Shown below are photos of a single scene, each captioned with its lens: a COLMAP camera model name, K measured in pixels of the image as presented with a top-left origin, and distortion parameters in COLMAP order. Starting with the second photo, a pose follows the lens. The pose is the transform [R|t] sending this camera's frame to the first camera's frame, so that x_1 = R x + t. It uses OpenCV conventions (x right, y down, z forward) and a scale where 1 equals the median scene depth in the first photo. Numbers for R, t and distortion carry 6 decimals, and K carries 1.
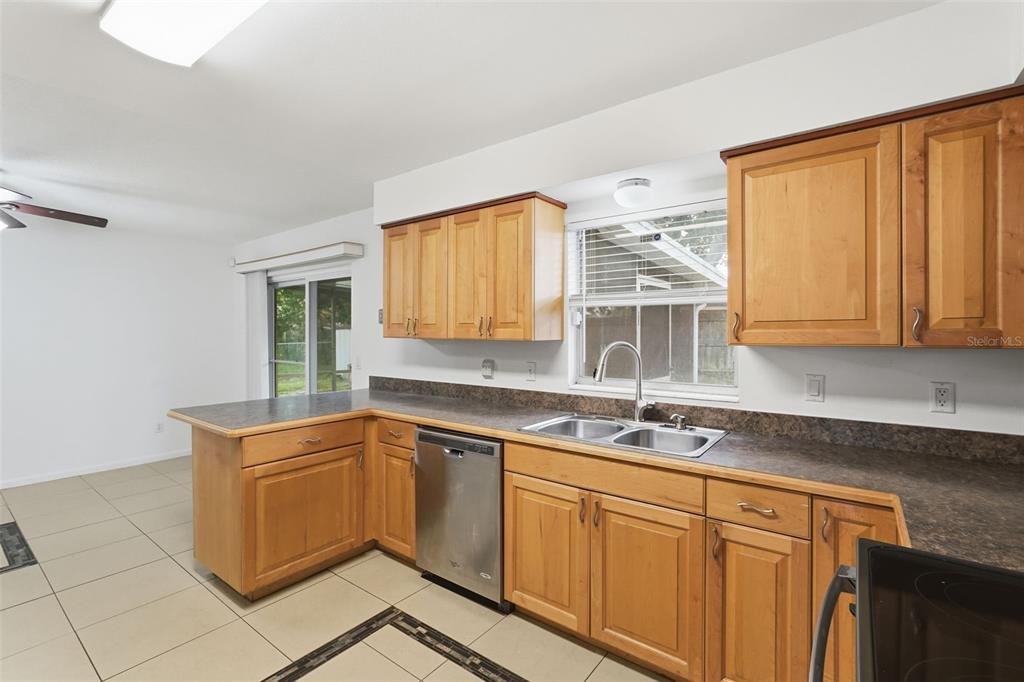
lens RADIAL K [[455.4, 0, 513.3], [0, 455.4, 344.2], [0, 0, 1]] dist [-0.013359, 0.006756]
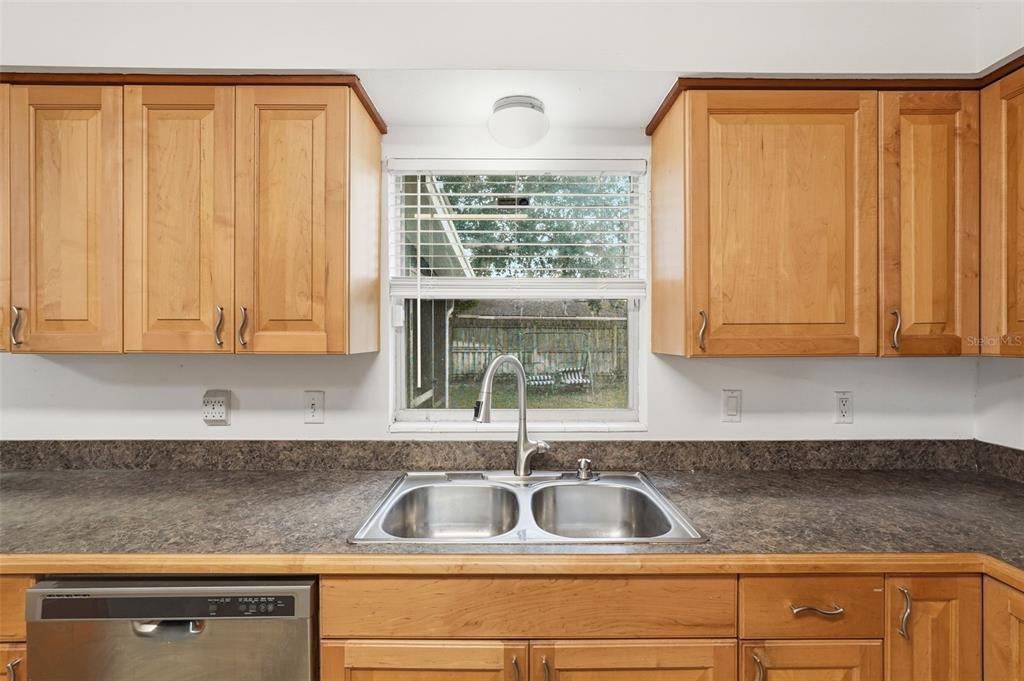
lens RADIAL K [[455.4, 0, 513.3], [0, 455.4, 343.7], [0, 0, 1]] dist [-0.013359, 0.006756]
pose [[0.796434, -0.006224, 0.604694, -0.130004], [0.014888, 0.999846, -0.009317, -0.012855], [-0.604542, 0.016423, 0.796404, 0.481319]]
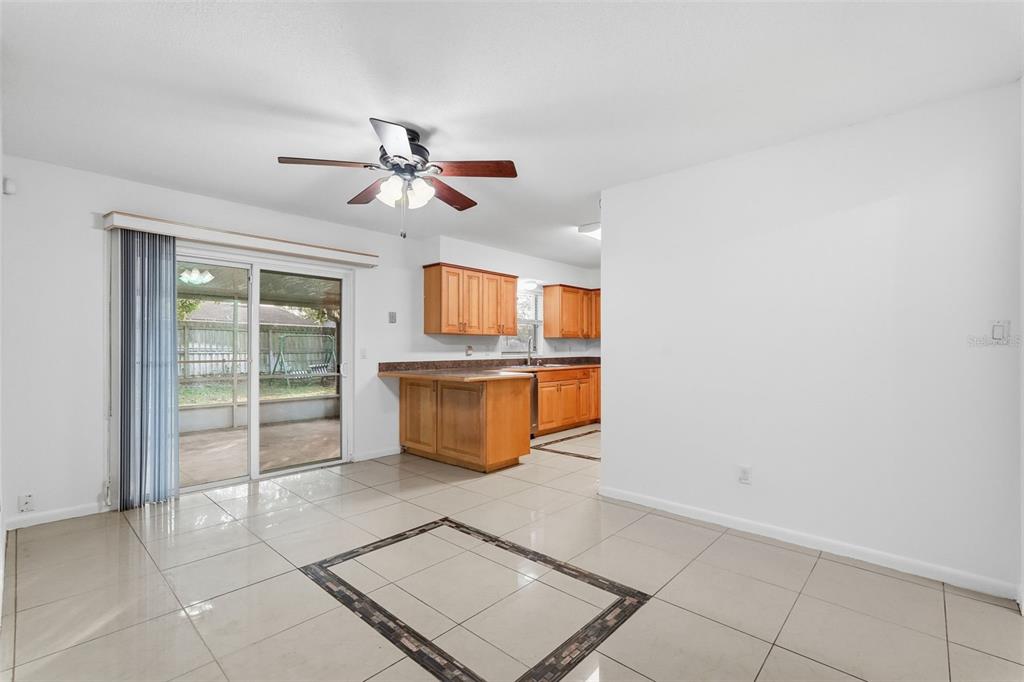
lens RADIAL K [[455.4, 0, 513.3], [0, 455.4, 344.2], [0, 0, 1]] dist [-0.013359, 0.006756]
pose [[0.096282, 0.007325, 0.995327, -2.555342], [0.024674, 0.999648, -0.009743, 0.065444], [-0.995048, 0.025497, 0.096067, 0.818894]]
